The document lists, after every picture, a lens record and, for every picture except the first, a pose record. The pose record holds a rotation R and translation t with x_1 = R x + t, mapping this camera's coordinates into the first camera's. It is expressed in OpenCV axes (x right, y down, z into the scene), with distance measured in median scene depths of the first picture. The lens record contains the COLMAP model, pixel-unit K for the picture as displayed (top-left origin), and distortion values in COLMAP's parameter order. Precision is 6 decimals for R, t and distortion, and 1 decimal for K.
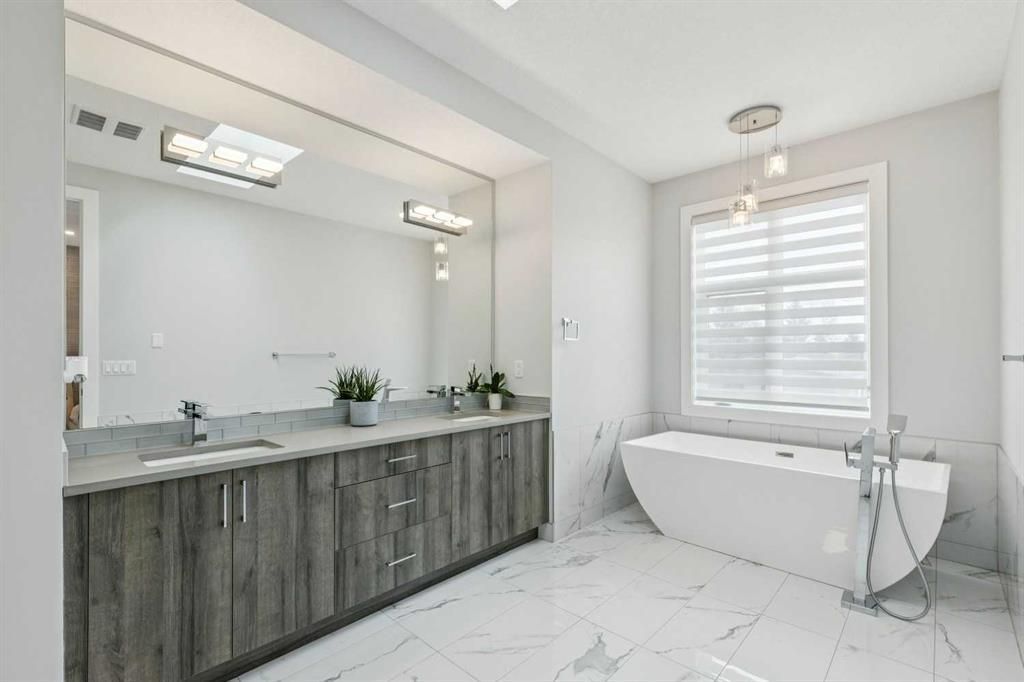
lens RADIAL K [[462.1, 0, 514.3], [0, 462.1, 346.4], [0, 0, 1]] dist [0.010026, -0.001147]
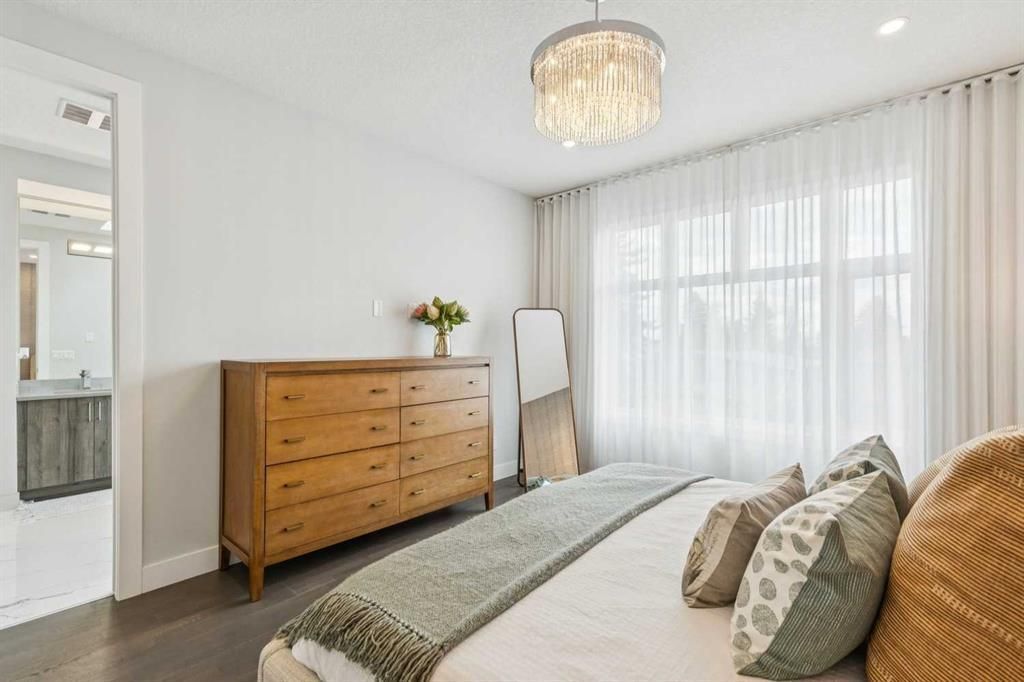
lens RADIAL K [[462.1, 0, 508.6], [0, 462.1, 345.0], [0, 0, 1]] dist [0.010026, -0.001147]
pose [[0.999953, 0.003411, 0.009045, 1.504897], [-0.003457, 0.999981, 0.005049, -0.010106], [-0.009028, -0.005080, 0.999946, -1.395937]]
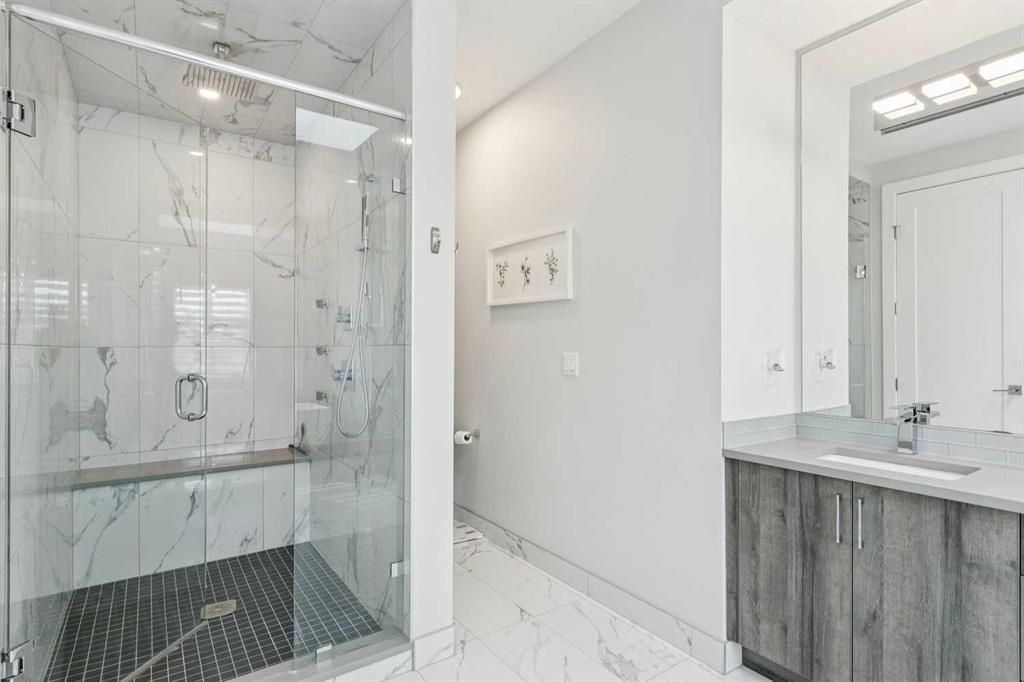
lens RADIAL K [[523.9, 0, 510.0], [0, 523.9, 346.5], [0, 0, 1]] dist [0.001047, 0.000649]
pose [[-0.220958, -0.003043, -0.975279, 0.509841], [0.013196, 0.999894, -0.006110, 0.015061], [0.975194, -0.014220, -0.220895, 0.643459]]
